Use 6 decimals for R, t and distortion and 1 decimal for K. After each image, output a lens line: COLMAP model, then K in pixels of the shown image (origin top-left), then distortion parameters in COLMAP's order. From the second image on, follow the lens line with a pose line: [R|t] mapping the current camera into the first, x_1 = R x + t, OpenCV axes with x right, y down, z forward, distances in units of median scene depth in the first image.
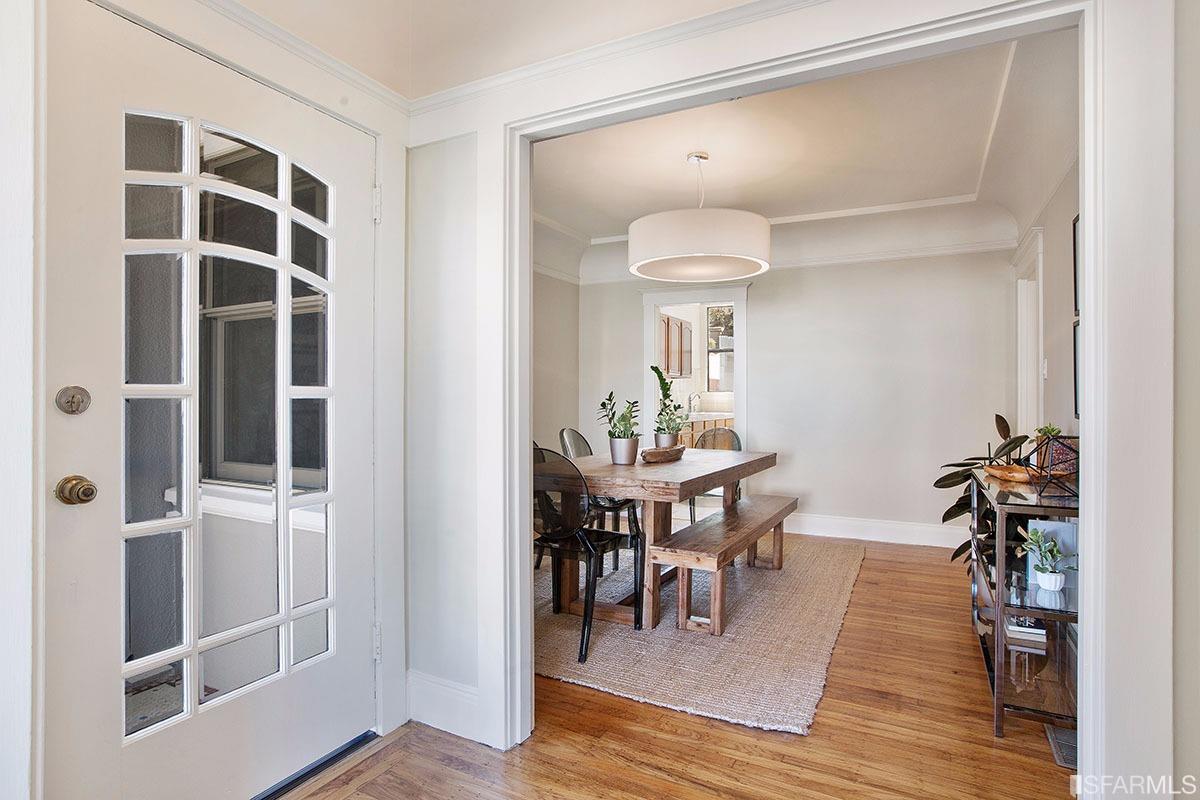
lens RADIAL K [[618.3, 0, 590.7], [0, 618.3, 401.8], [0, 0, 1]] dist [-0.028230, 0.000208]
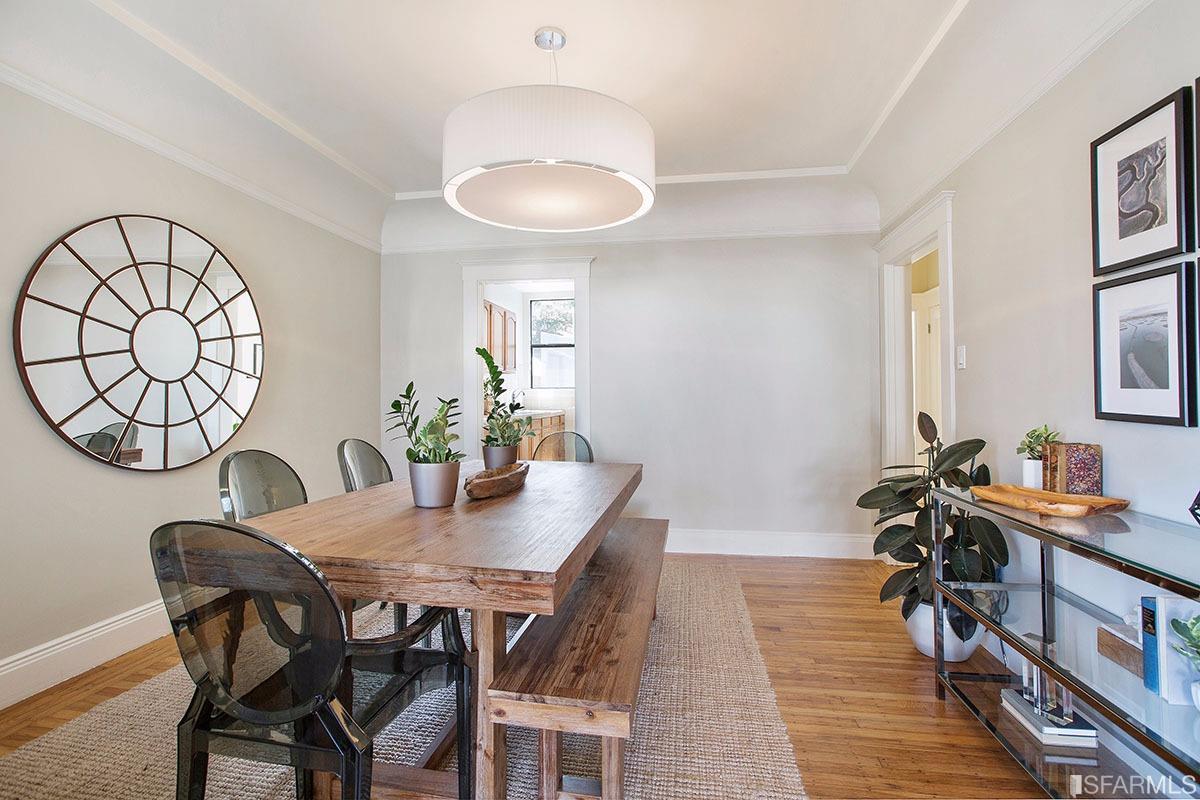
lens RADIAL K [[545.8, 0, 613.9], [0, 545.8, 396.3], [0, 0, 1]] dist [-0.047618, 0.000270]
pose [[0.935686, -0.007886, 0.352746, 0.031829], [0.009735, 0.999947, -0.003469, -0.000060], [-0.352700, 0.006679, 0.935713, 0.450888]]
